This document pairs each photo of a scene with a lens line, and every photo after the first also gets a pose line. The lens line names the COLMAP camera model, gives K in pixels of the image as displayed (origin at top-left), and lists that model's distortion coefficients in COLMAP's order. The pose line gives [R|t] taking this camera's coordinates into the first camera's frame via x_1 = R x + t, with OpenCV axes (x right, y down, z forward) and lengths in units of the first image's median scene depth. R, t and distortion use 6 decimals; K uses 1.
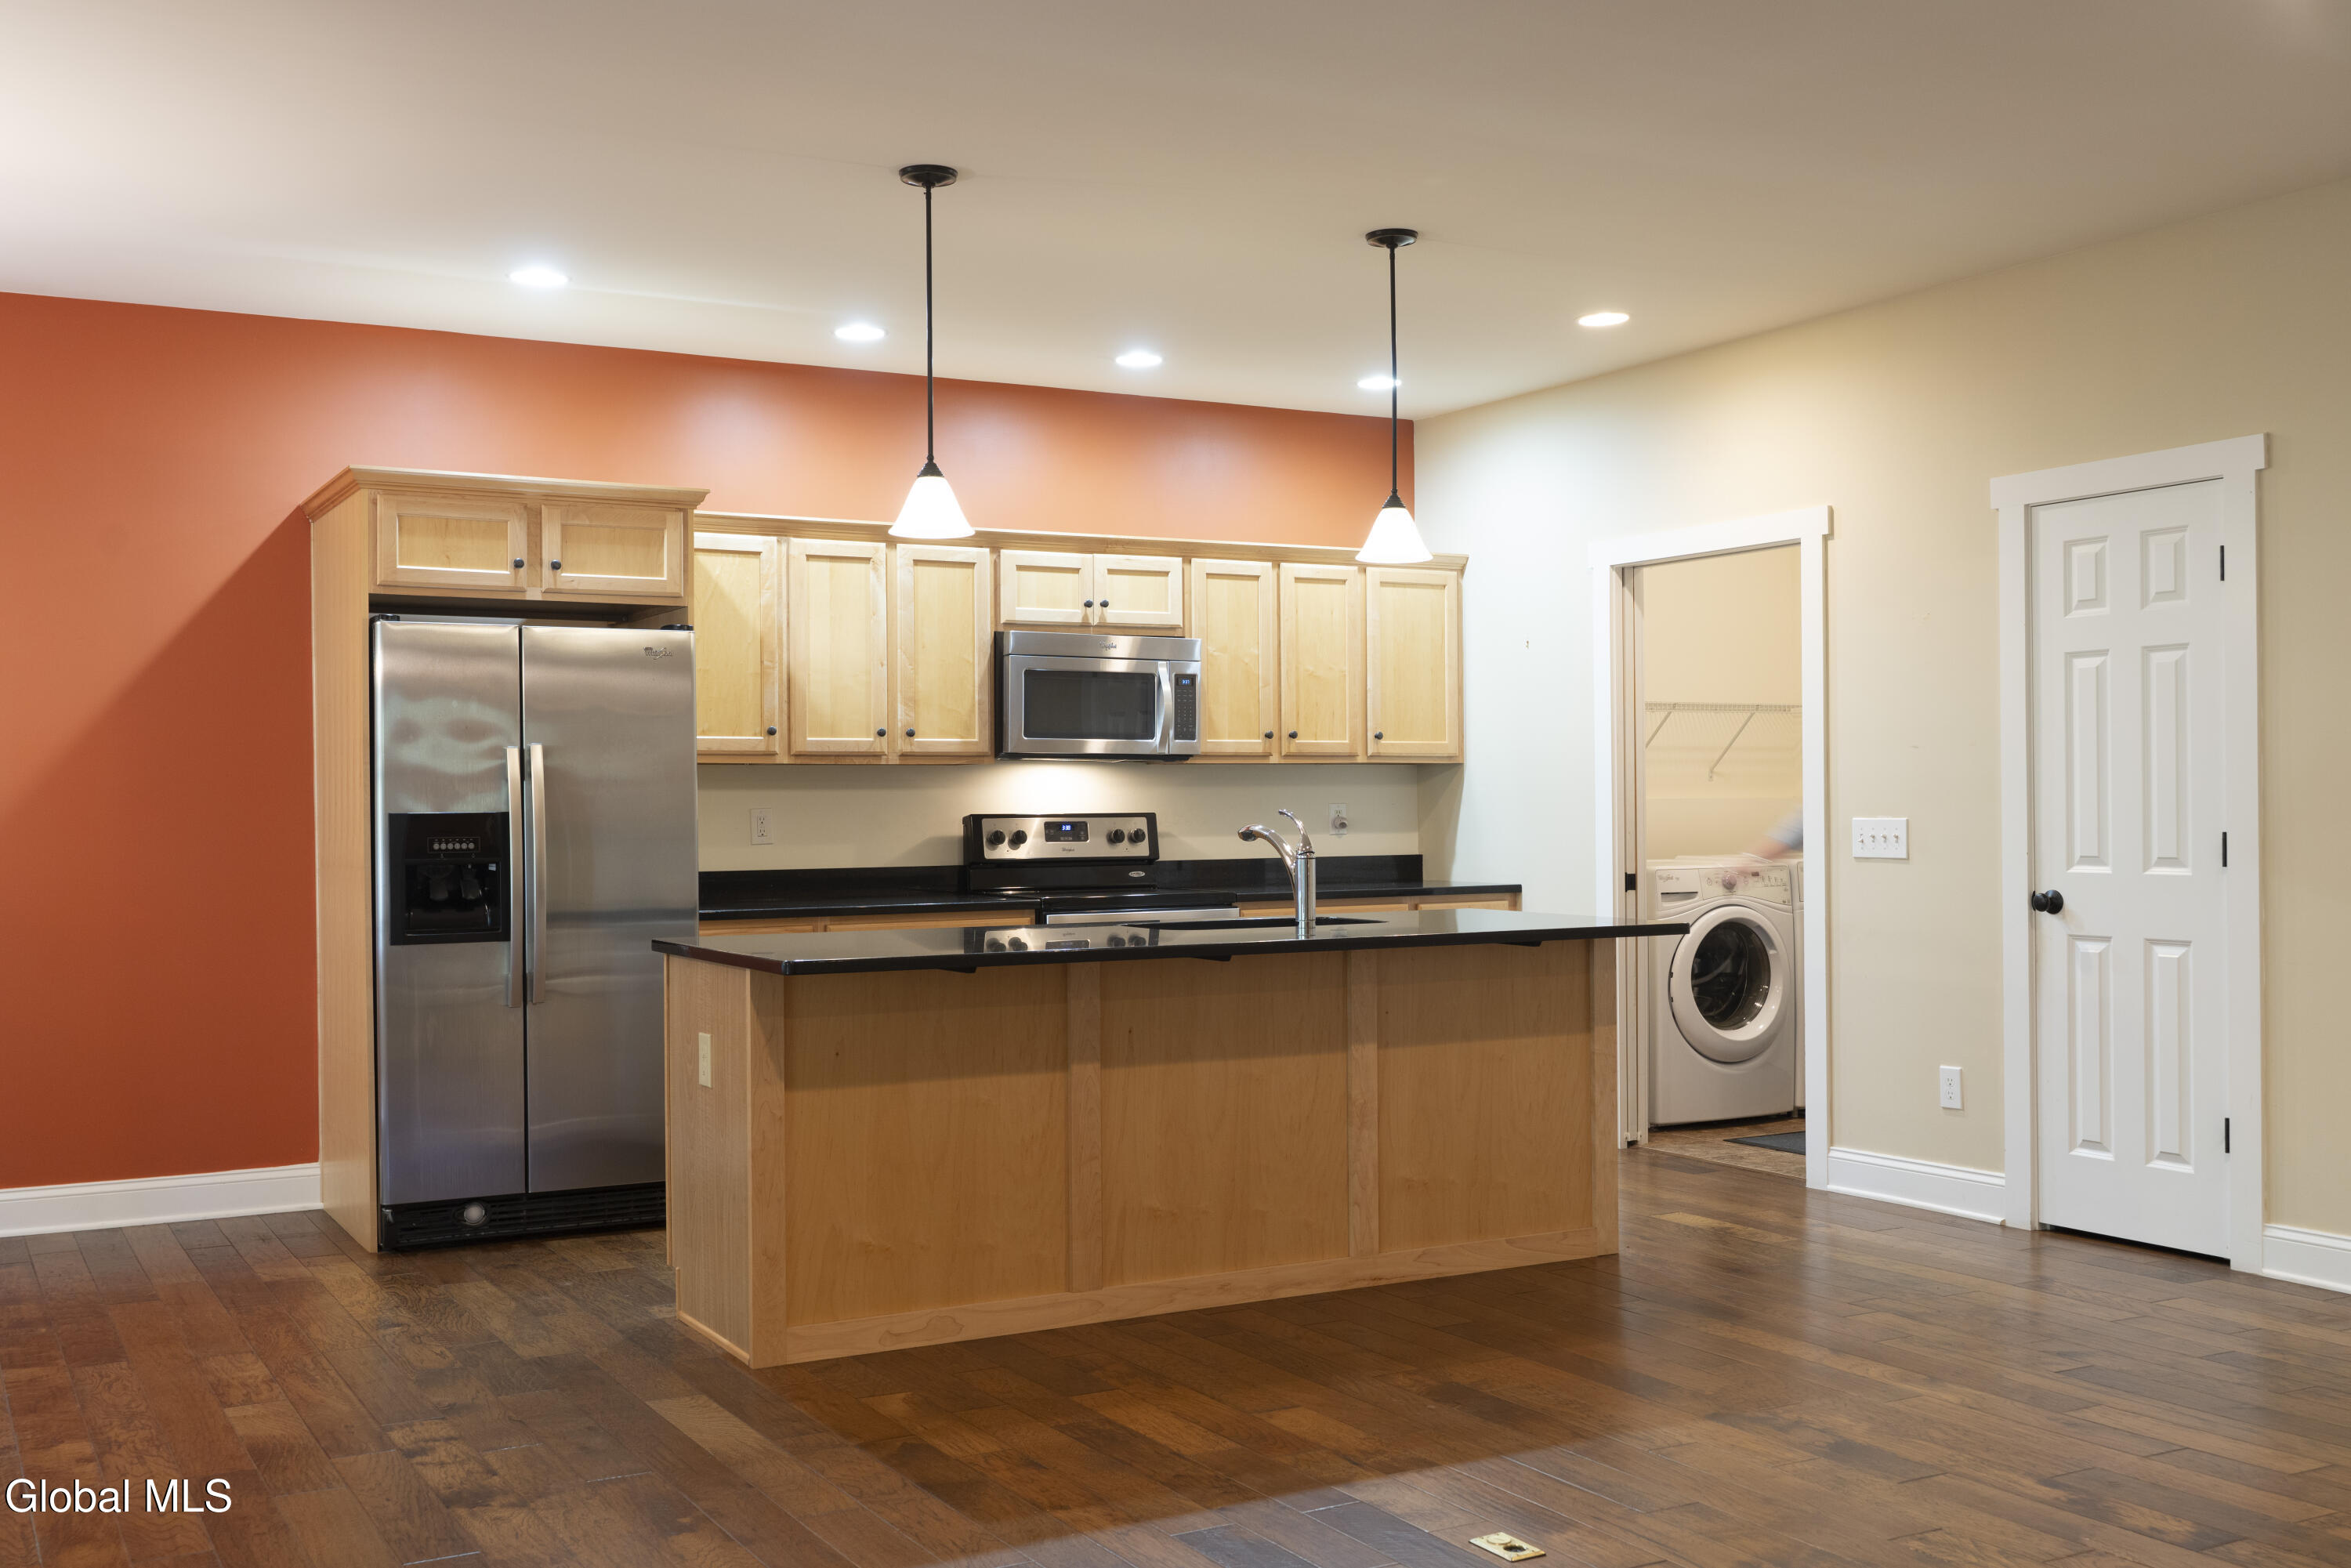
lens RADIAL K [[2274.9, 0, 1144.4], [0, 2274.9, 795.8], [0, 0, 1]] dist [0.011536, 0.000000]
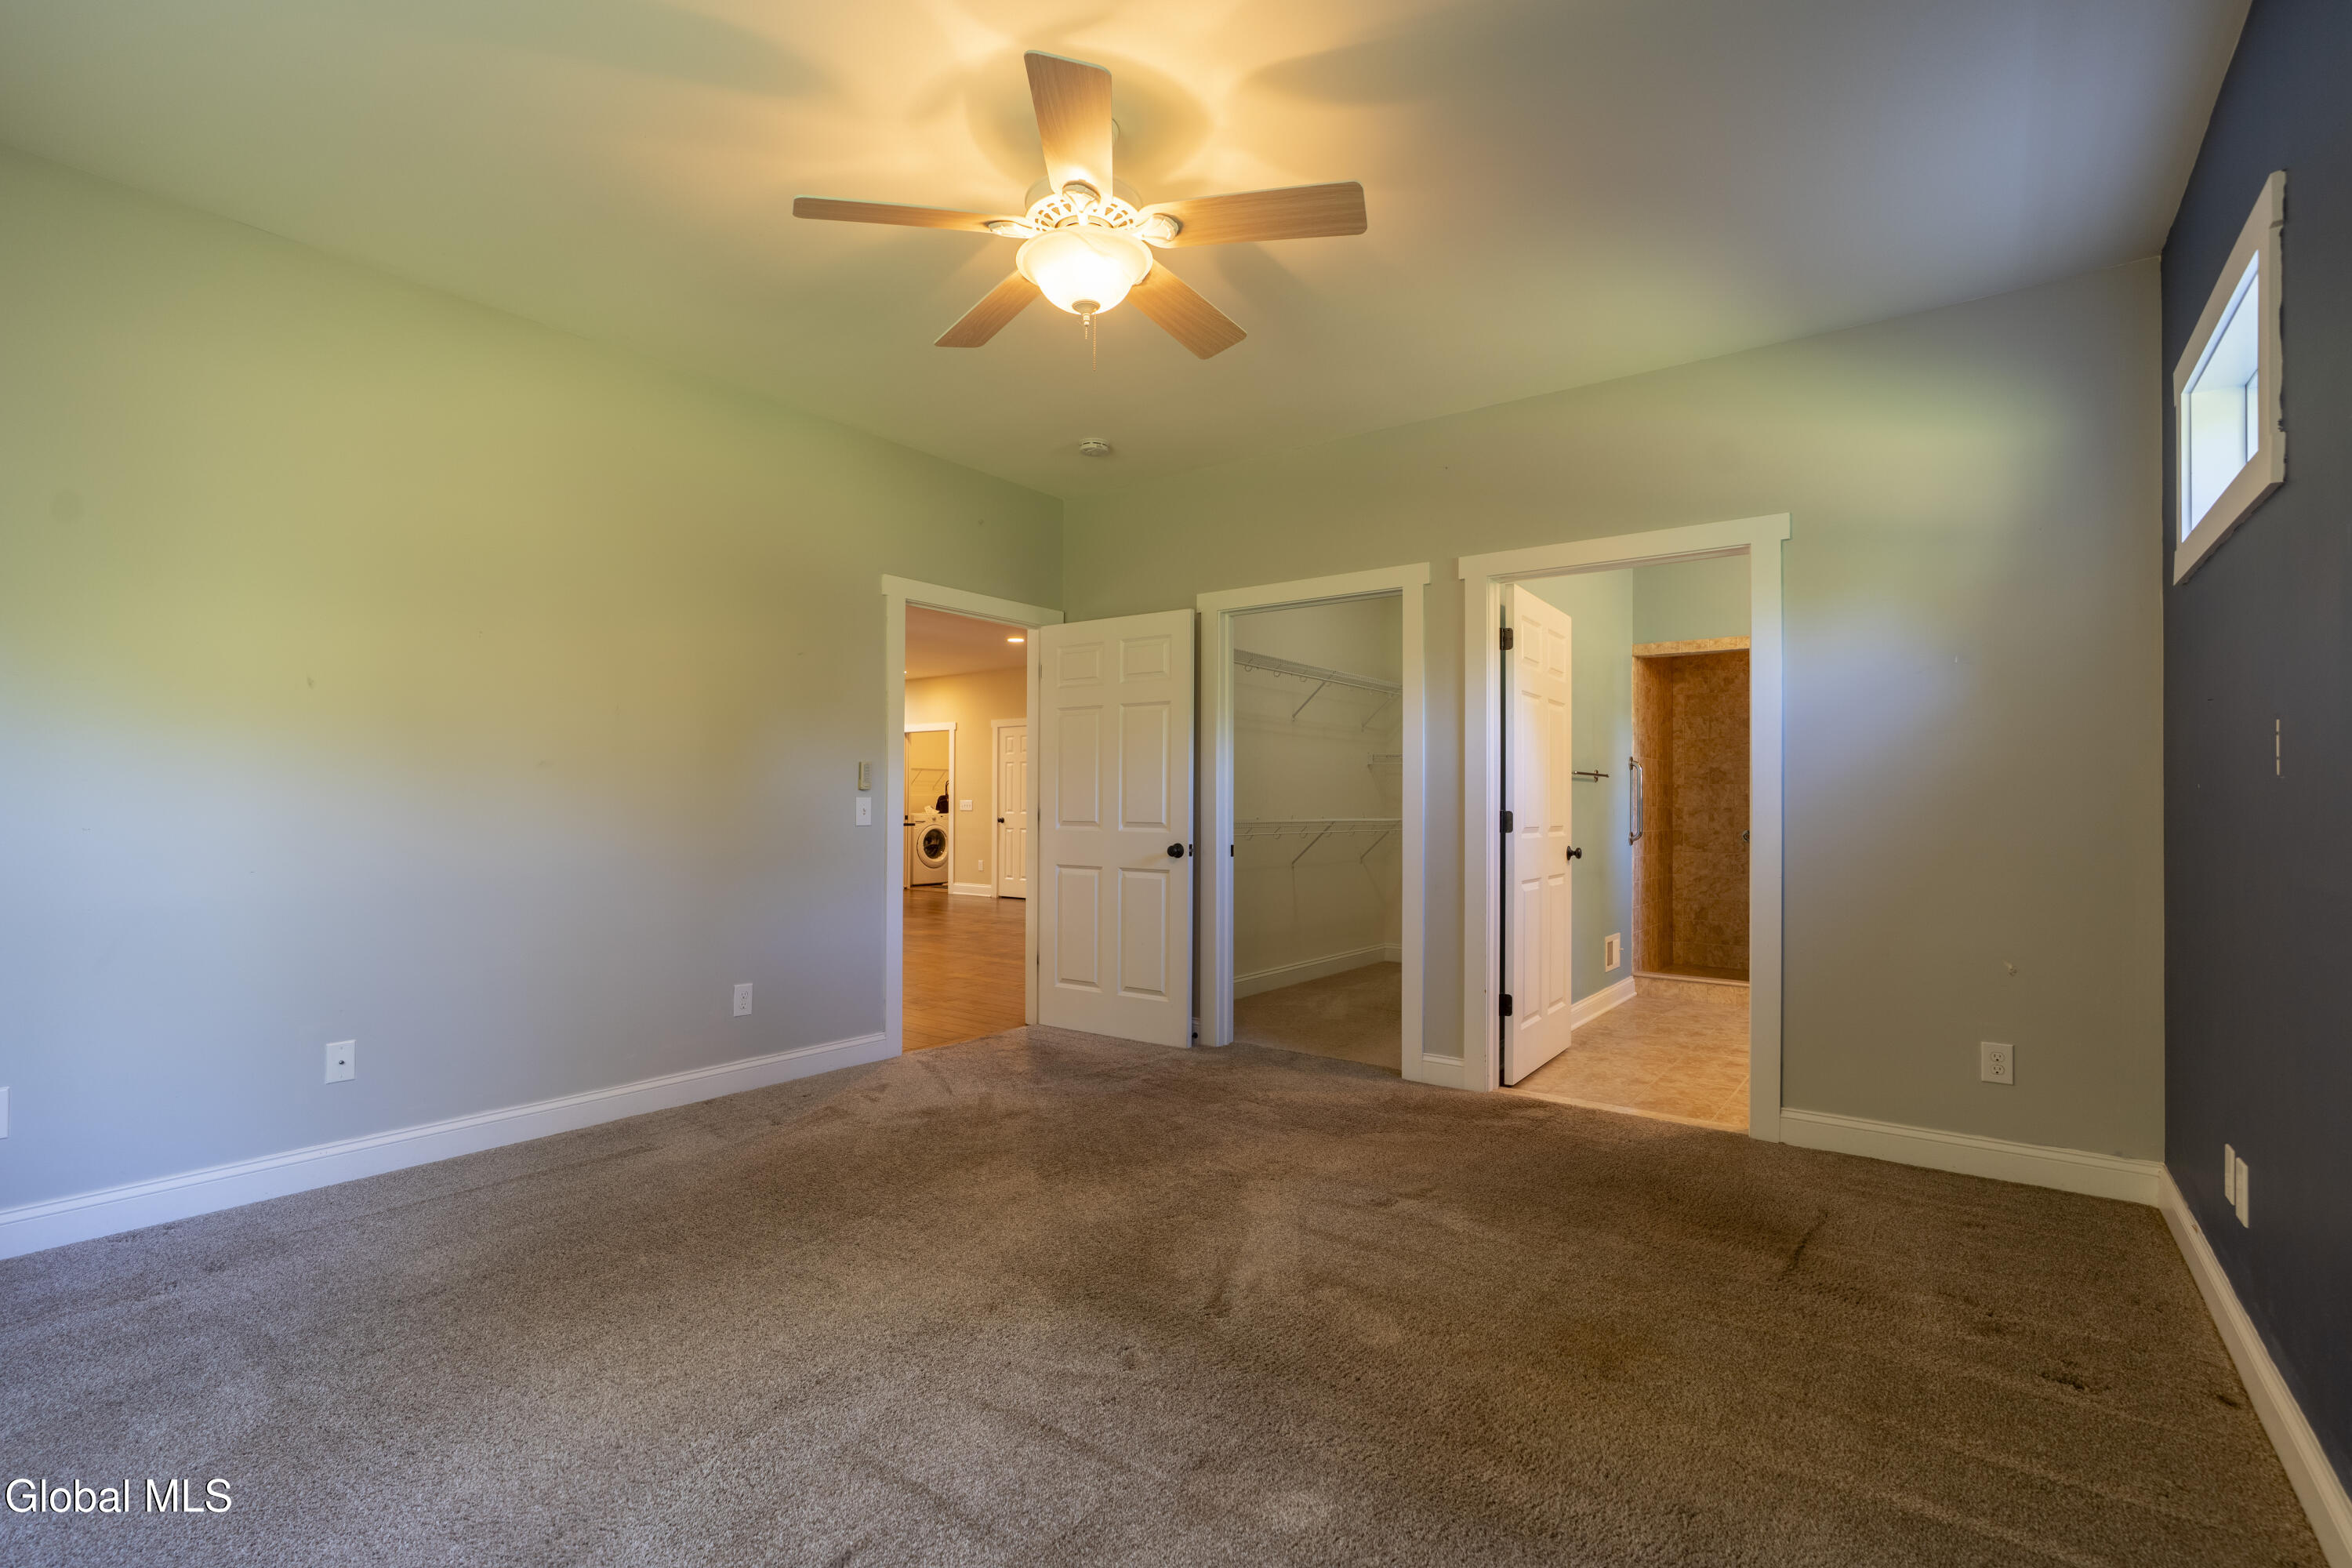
lens RADIAL K [[1051.5, 0, 1155.2], [0, 1051.5, 787.6], [0, 0, 1]] dist [-0.014694, 0.005133]
pose [[0.913035, 0.011229, 0.407728, -0.140470], [-0.010590, 0.999937, -0.003823, -0.010306], [-0.407745, -0.000827, 0.913096, -0.891984]]
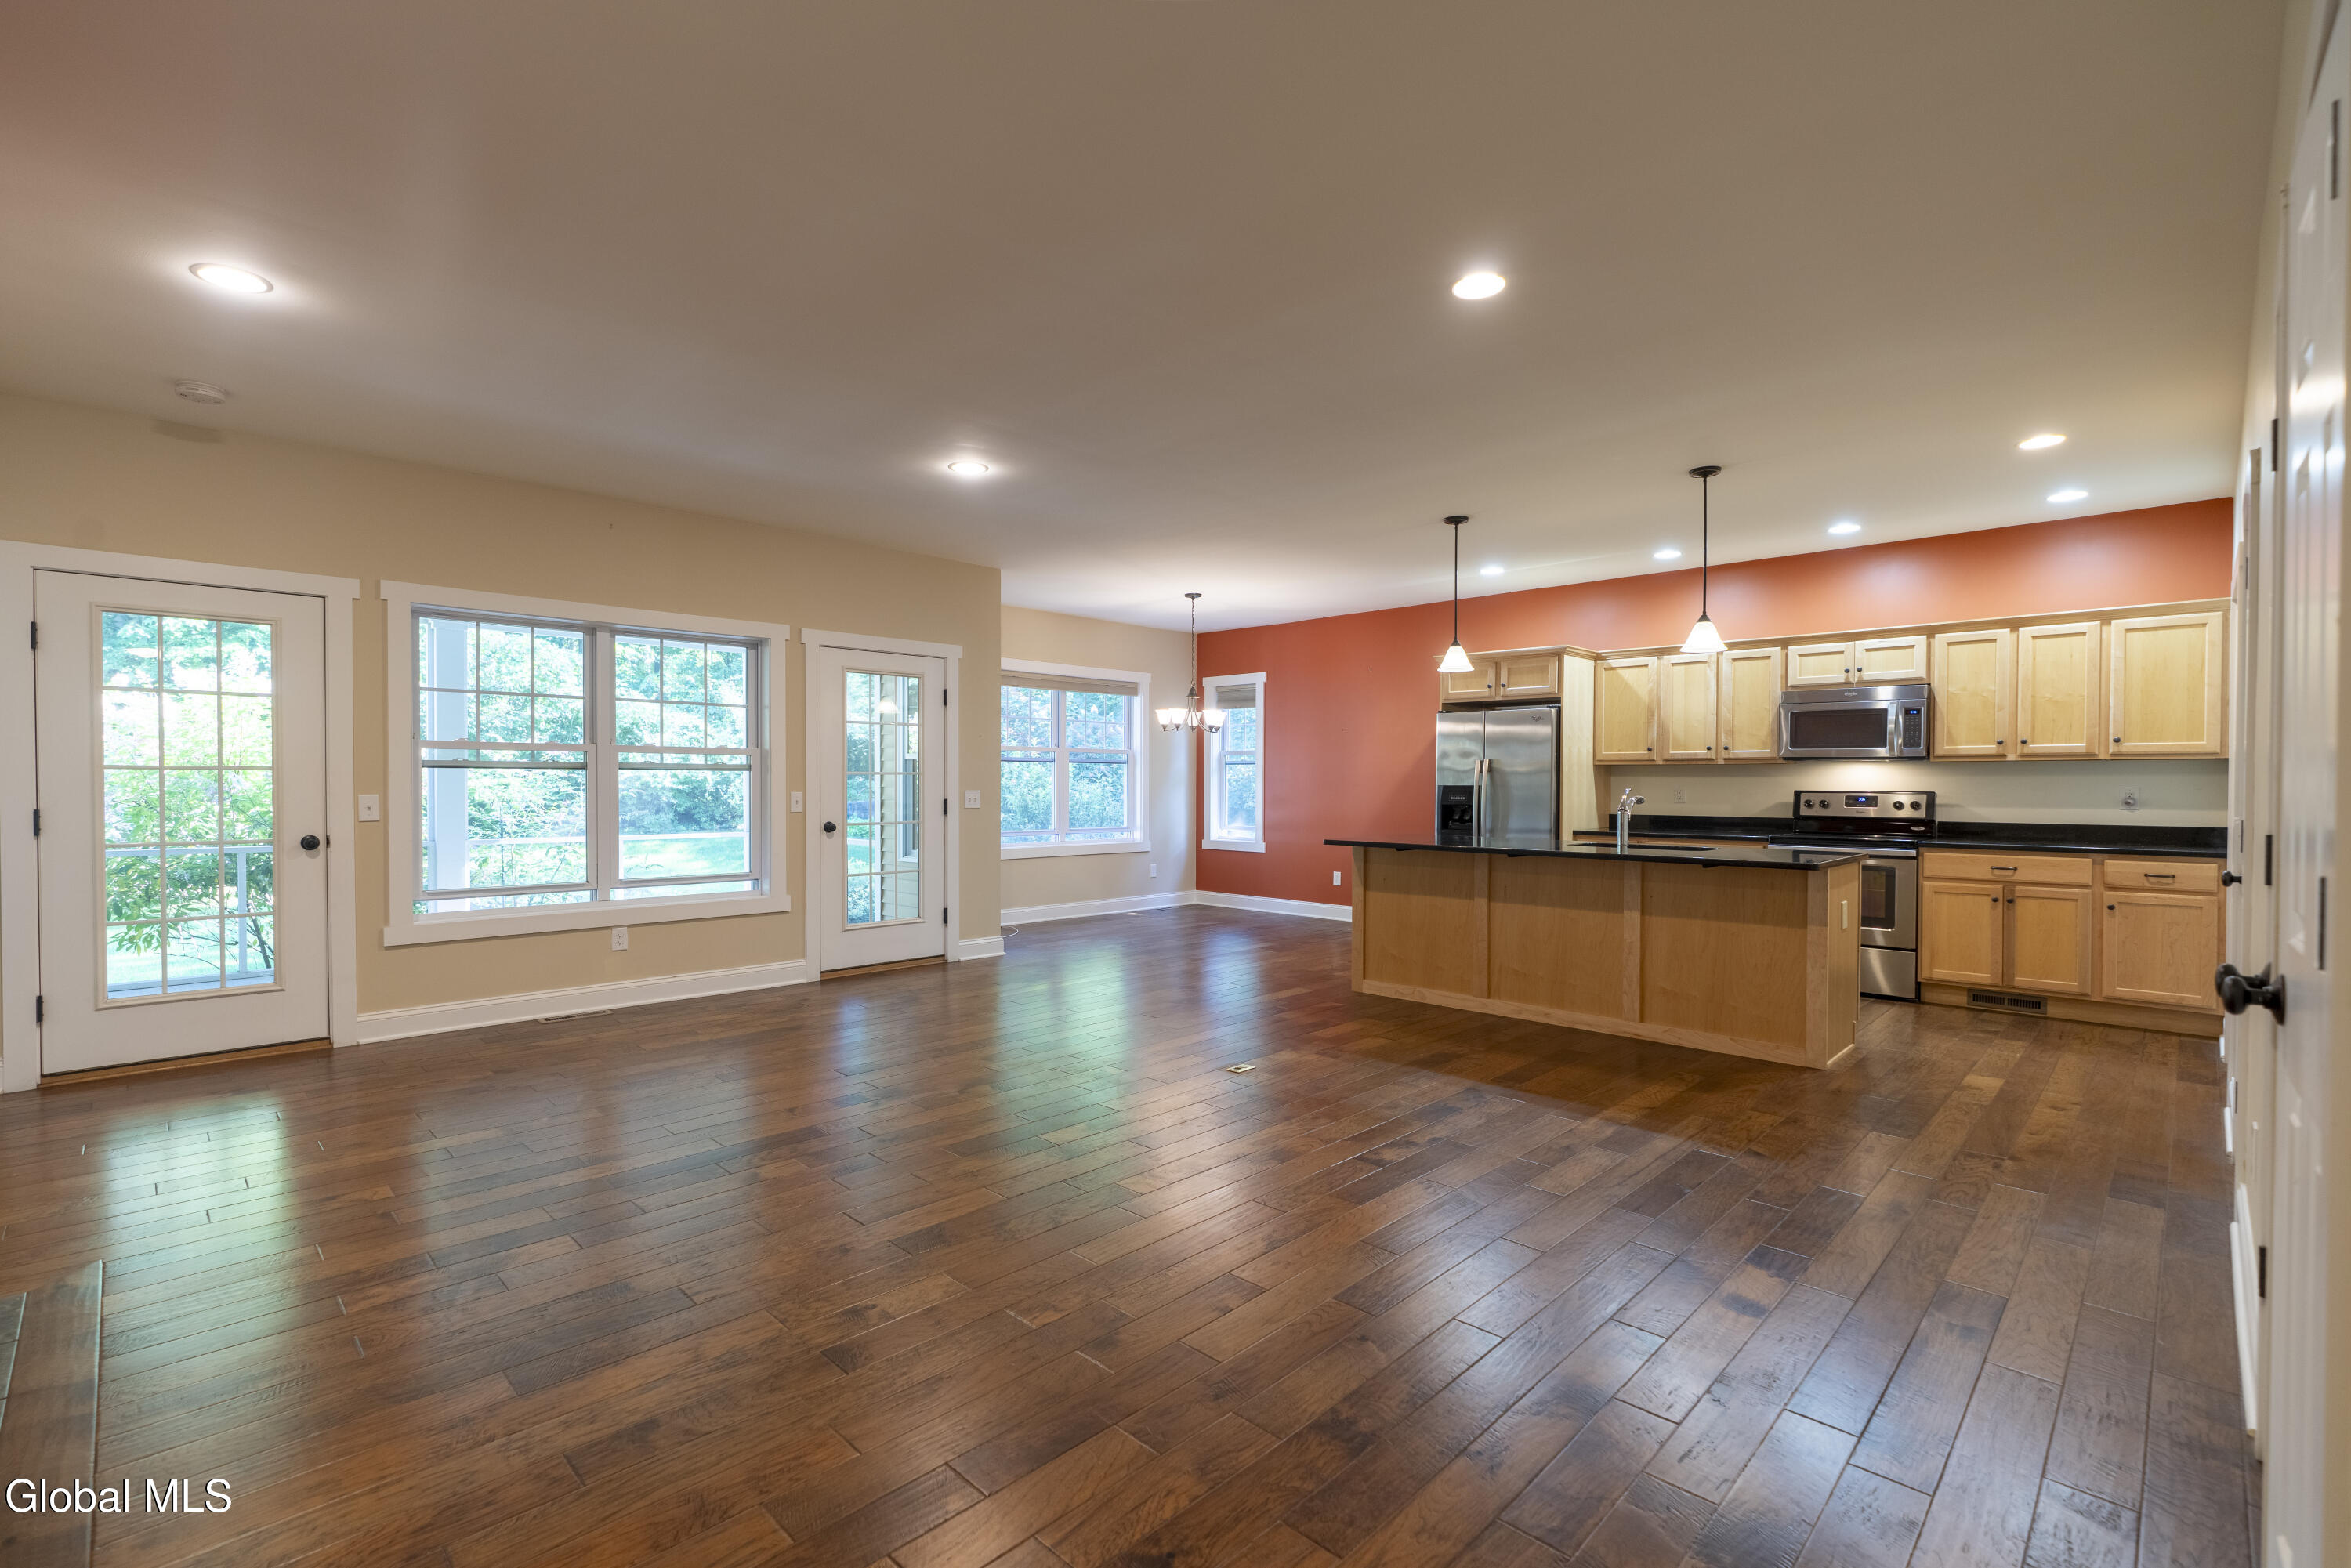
lens RADIAL K [[1051.0, 0, 1160.4], [0, 1051.0, 796.5], [0, 0, 1]] dist [-0.014694, 0.005133]
pose [[0.277784, 0.021418, -0.960405, 0.723504], [-0.002504, 0.999764, 0.021571, -0.004764], [0.960640, -0.003588, 0.277772, 0.326372]]
